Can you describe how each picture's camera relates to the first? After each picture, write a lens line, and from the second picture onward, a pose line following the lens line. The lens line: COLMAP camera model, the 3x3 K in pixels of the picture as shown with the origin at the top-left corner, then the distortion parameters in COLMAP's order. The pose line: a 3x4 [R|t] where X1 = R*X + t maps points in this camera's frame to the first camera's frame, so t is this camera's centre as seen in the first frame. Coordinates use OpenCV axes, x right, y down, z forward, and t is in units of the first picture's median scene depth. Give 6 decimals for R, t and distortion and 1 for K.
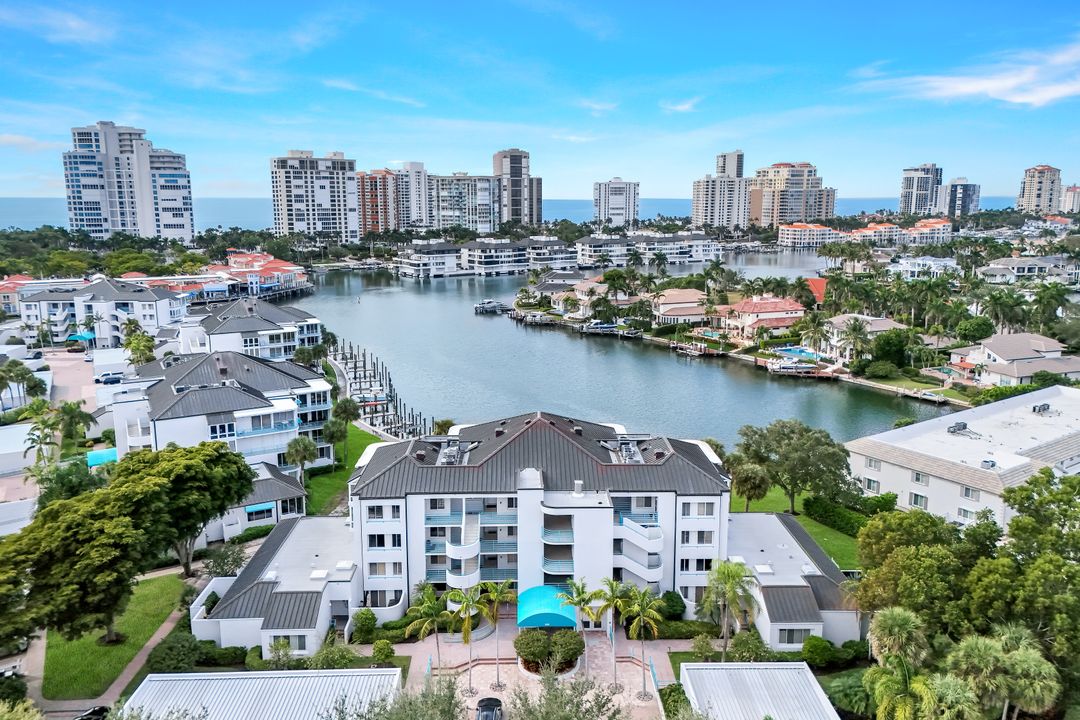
lens RADIAL K [[792.9, 0, 536.6], [0, 792.9, 344.5], [0, 0, 1]] dist [0.068344, -0.072064]
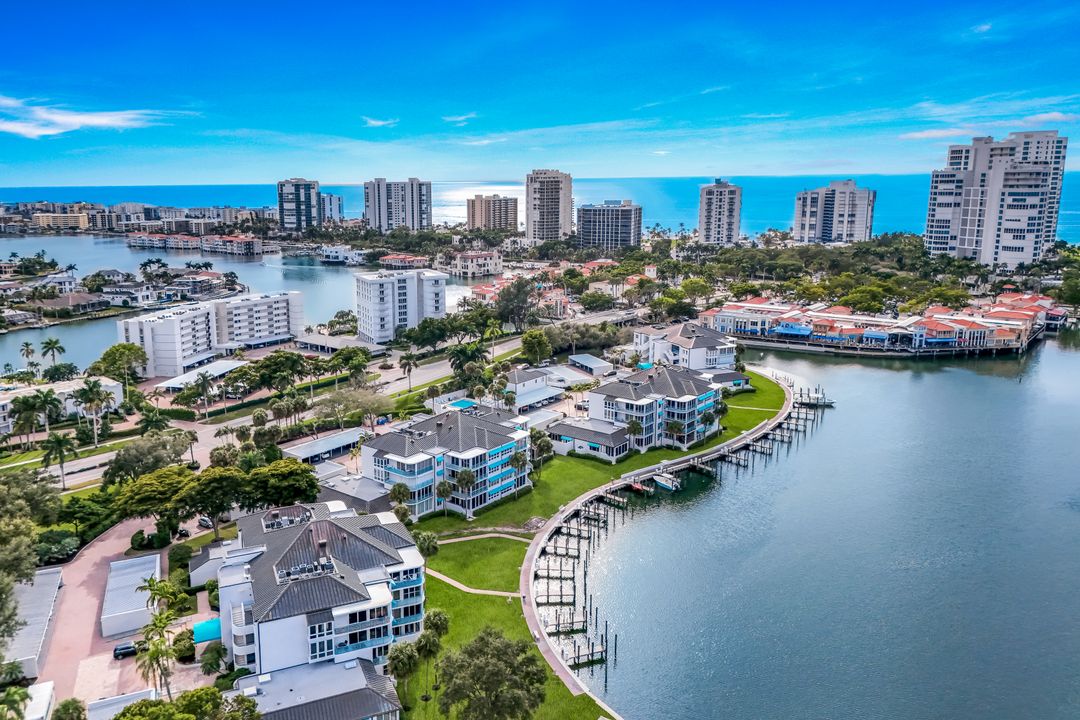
lens RADIAL K [[806.2, 0, 520.5], [0, 806.2, 362.8], [0, 0, 1]] dist [0.066068, -0.061071]
pose [[0.360511, 0.202891, -0.910421, 0.235809], [-0.155677, 0.975454, 0.155739, -0.079344], [0.919672, 0.085586, 0.383247, 0.127972]]
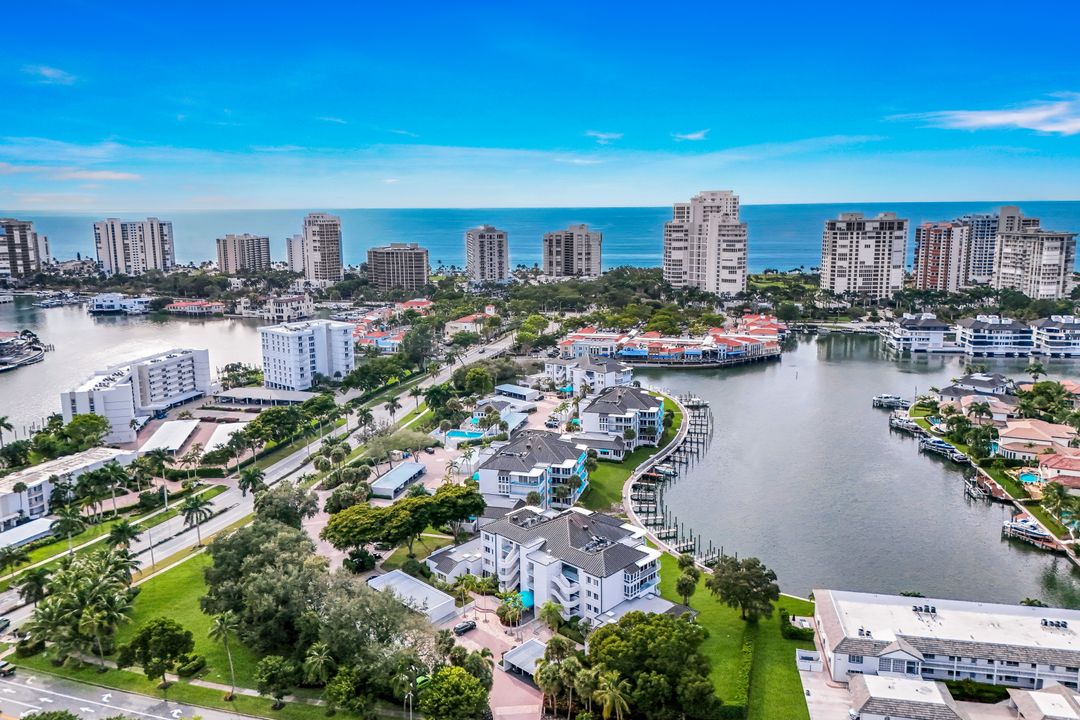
lens RADIAL K [[788.3, 0, 546.7], [0, 788.3, 345.2], [0, 0, 1]] dist [0.097828, -0.103185]
pose [[0.711394, 0.117719, -0.692865, 0.221080], [-0.119486, 0.991778, 0.045823, -0.071735], [0.692562, 0.050190, 0.719610, -0.087800]]
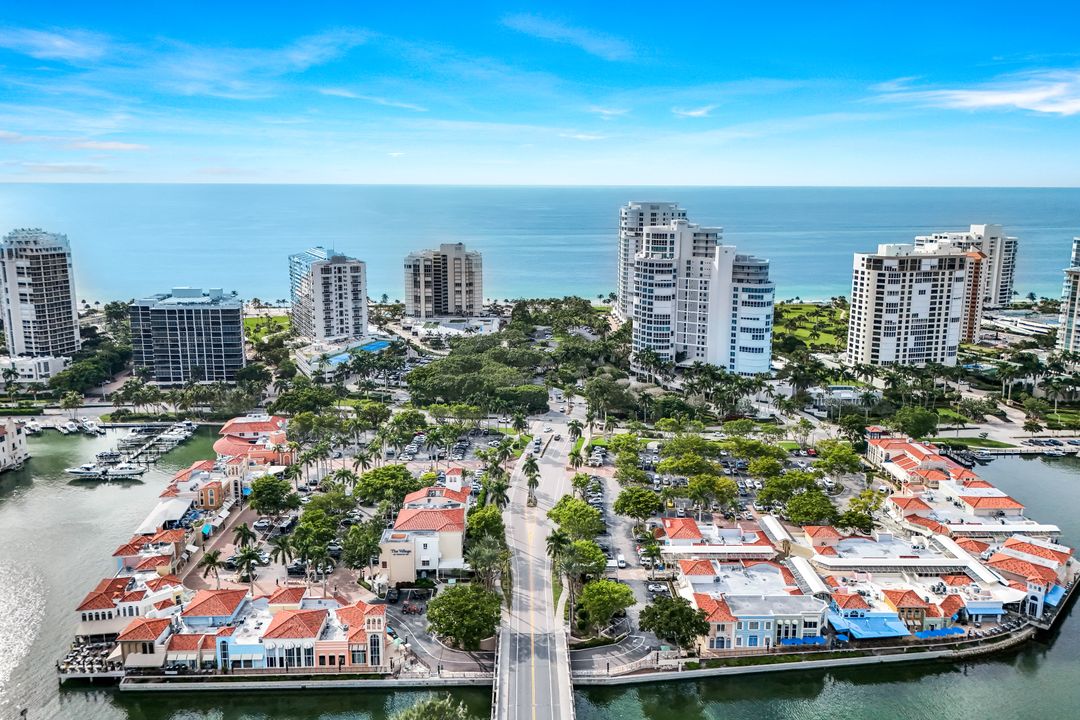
lens RADIAL K [[779.3, 0, 543.9], [0, 779.3, 330.6], [0, 0, 1]] dist [0.072599, -0.059560]
pose [[0.884545, 0.088252, -0.458030, -0.278362], [-0.088375, 0.995861, 0.021211, -0.168327], [0.458007, 0.021716, 0.888683, 0.187067]]
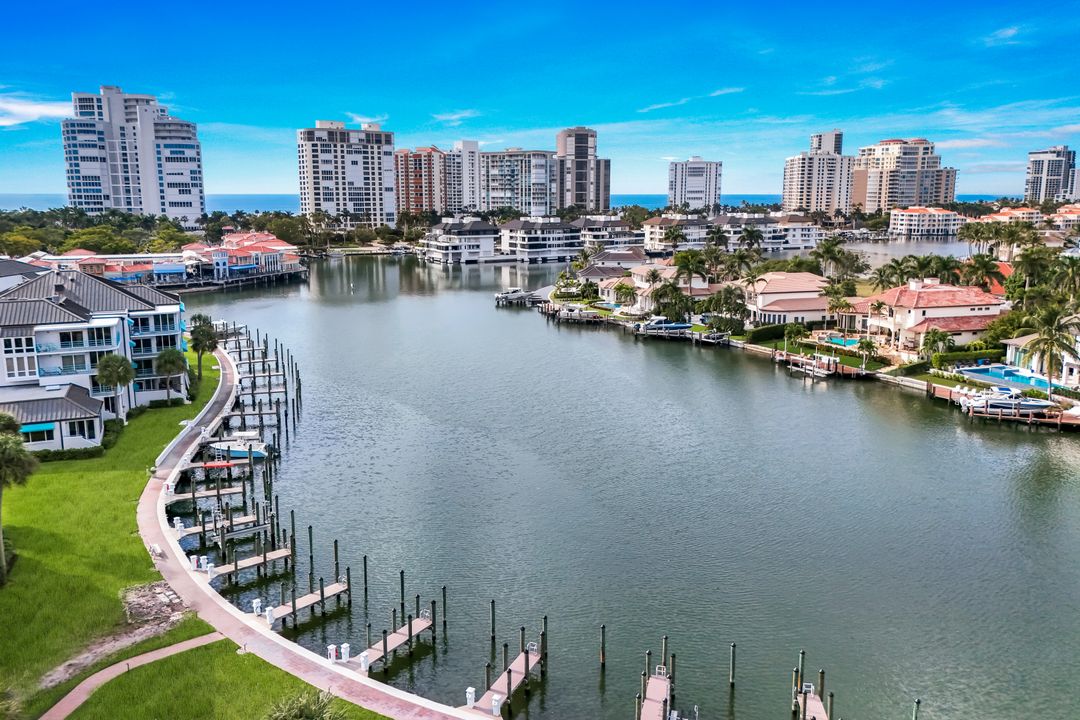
lens RADIAL K [[809.0, 0, 536.1], [0, 809.0, 333.7], [0, 0, 1]] dist [0.071537, -0.068323]
pose [[0.995744, 0.016142, -0.090733, 0.016757], [-0.017230, 0.999789, -0.011220, -0.003376], [0.090533, 0.012736, 0.995812, 0.152273]]
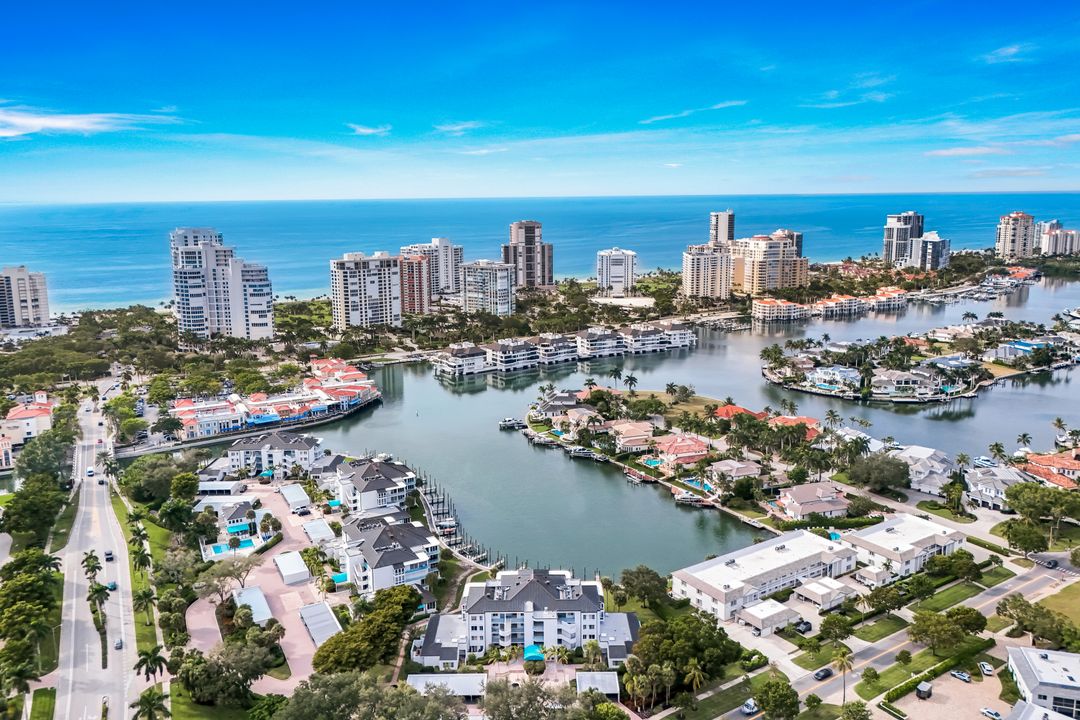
lens RADIAL K [[809.0, 0, 536.1], [0, 809.0, 333.7], [0, 0, 1]] dist [0.071537, -0.068323]
pose [[0.999743, -0.005990, -0.021845, 0.013008], [0.005649, 0.999862, -0.015625, -0.112603], [0.021936, 0.015498, 0.999639, -0.284714]]
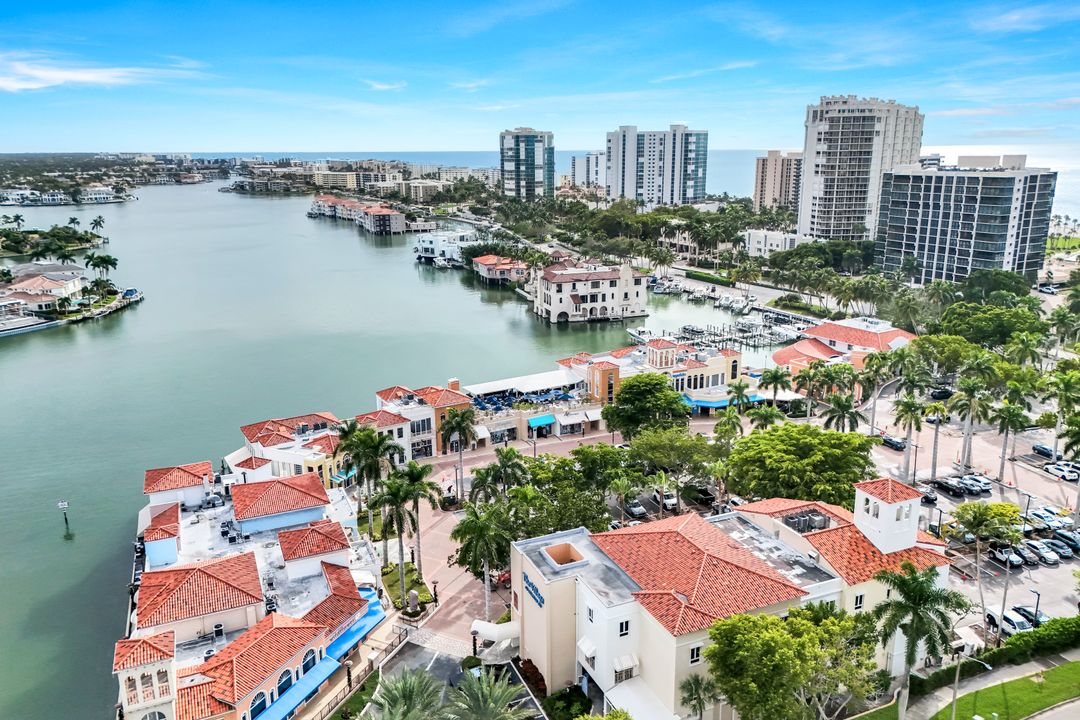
lens RADIAL K [[809.0, 0, 536.1], [0, 809.0, 333.7], [0, 0, 1]] dist [0.071537, -0.068323]
pose [[-0.102821, 0.224295, -0.969082, -0.382446], [-0.168386, 0.956260, 0.239194, -0.125035], [0.980344, 0.187774, -0.060556, 0.528294]]
